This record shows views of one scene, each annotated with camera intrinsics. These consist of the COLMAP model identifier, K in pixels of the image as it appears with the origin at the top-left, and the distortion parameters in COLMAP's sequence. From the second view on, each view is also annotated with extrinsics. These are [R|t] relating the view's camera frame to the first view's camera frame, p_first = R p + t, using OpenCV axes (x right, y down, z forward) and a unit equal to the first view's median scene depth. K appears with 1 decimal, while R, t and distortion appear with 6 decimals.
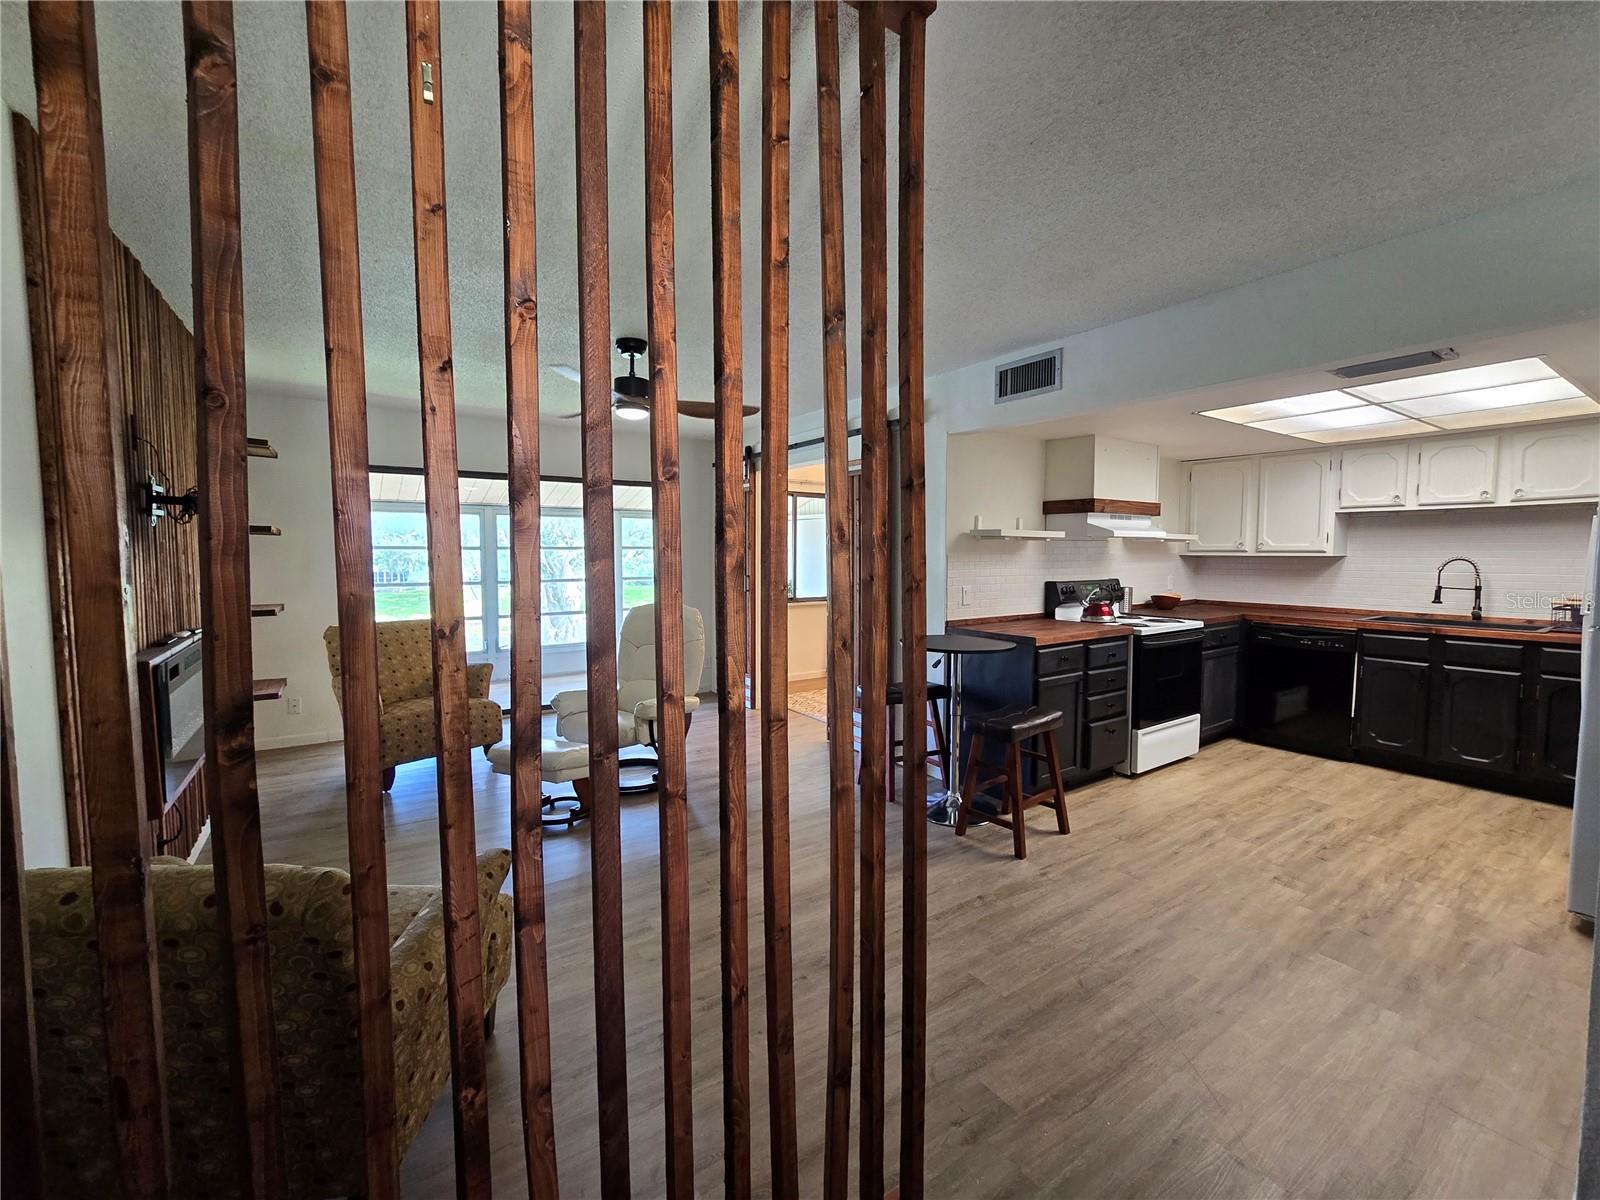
lens RADIAL K [[658.1, 0, 801.8], [0, 658.1, 593.1], [0, 0, 1]] dist [-0.001064, 0.001237]
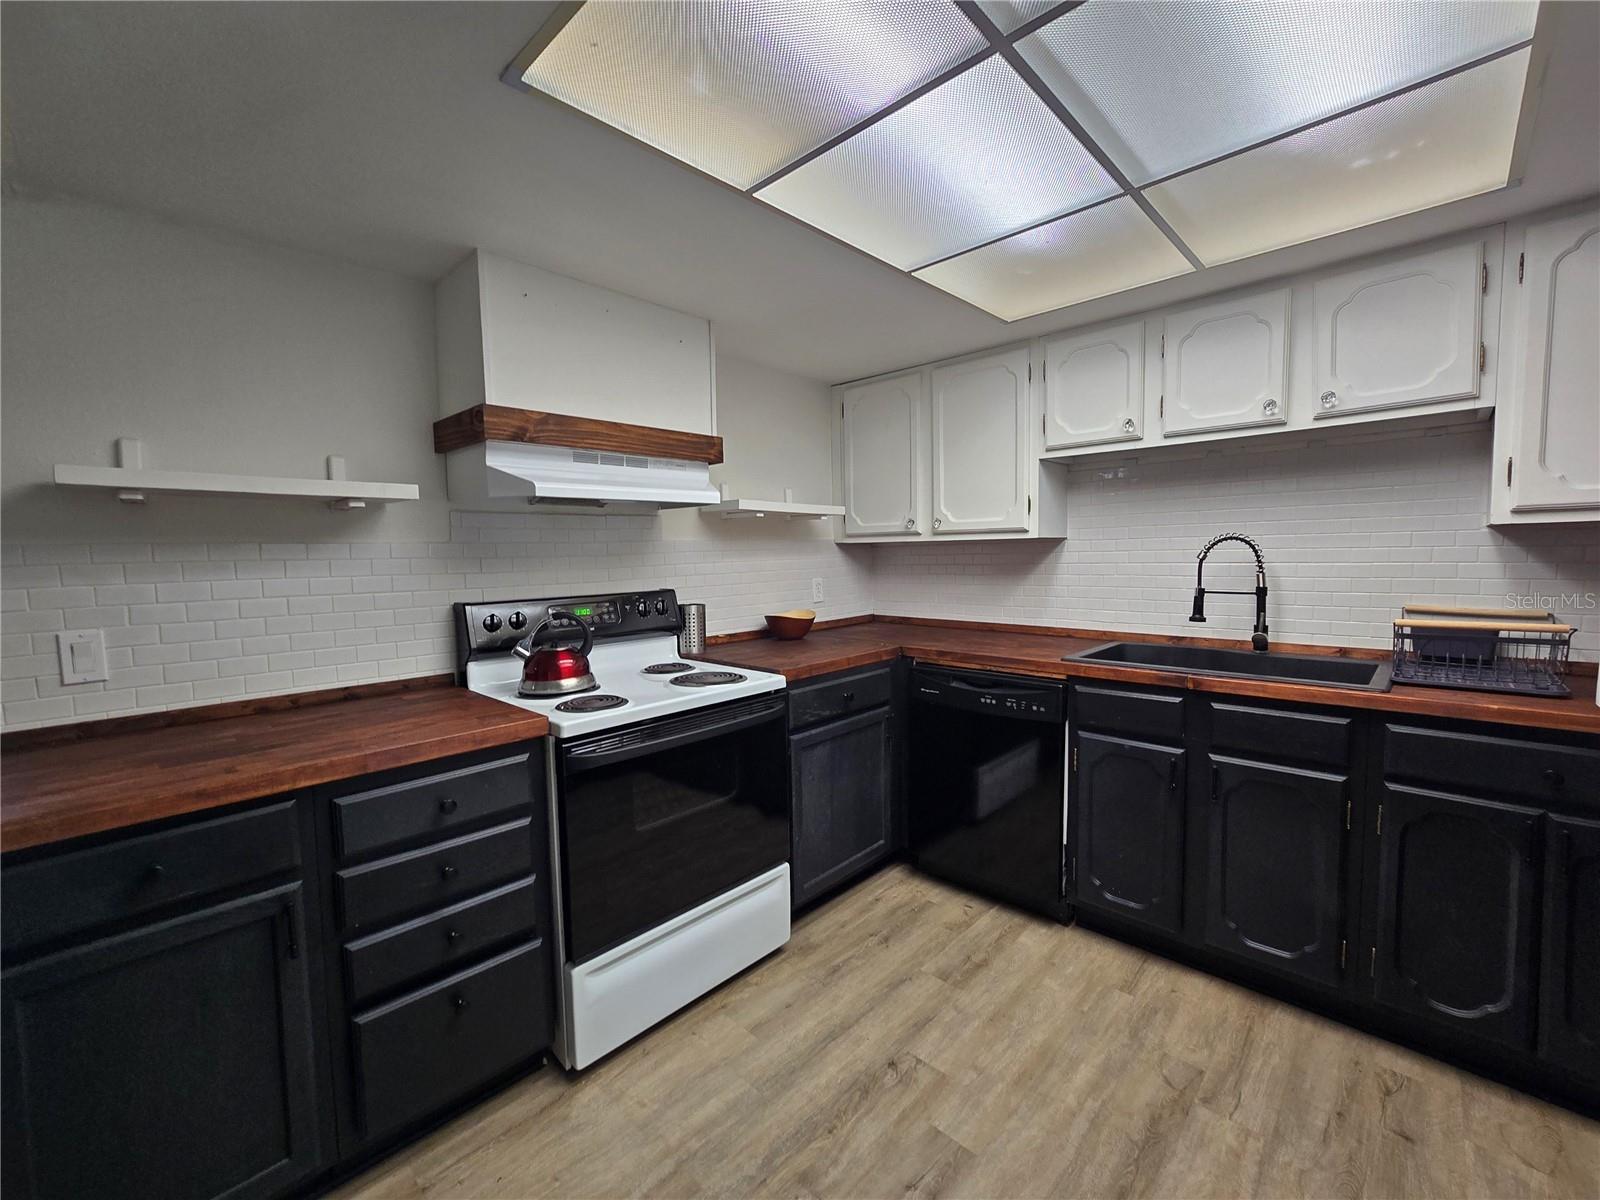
lens RADIAL K [[658.1, 0, 798.6], [0, 658.1, 601.8], [0, 0, 1]] dist [-0.001064, 0.001237]
pose [[0.979035, -0.035833, 0.200514, 0.534755], [0.033104, 0.999308, 0.016949, -0.019823], [-0.200983, -0.009955, 0.979544, 0.535195]]
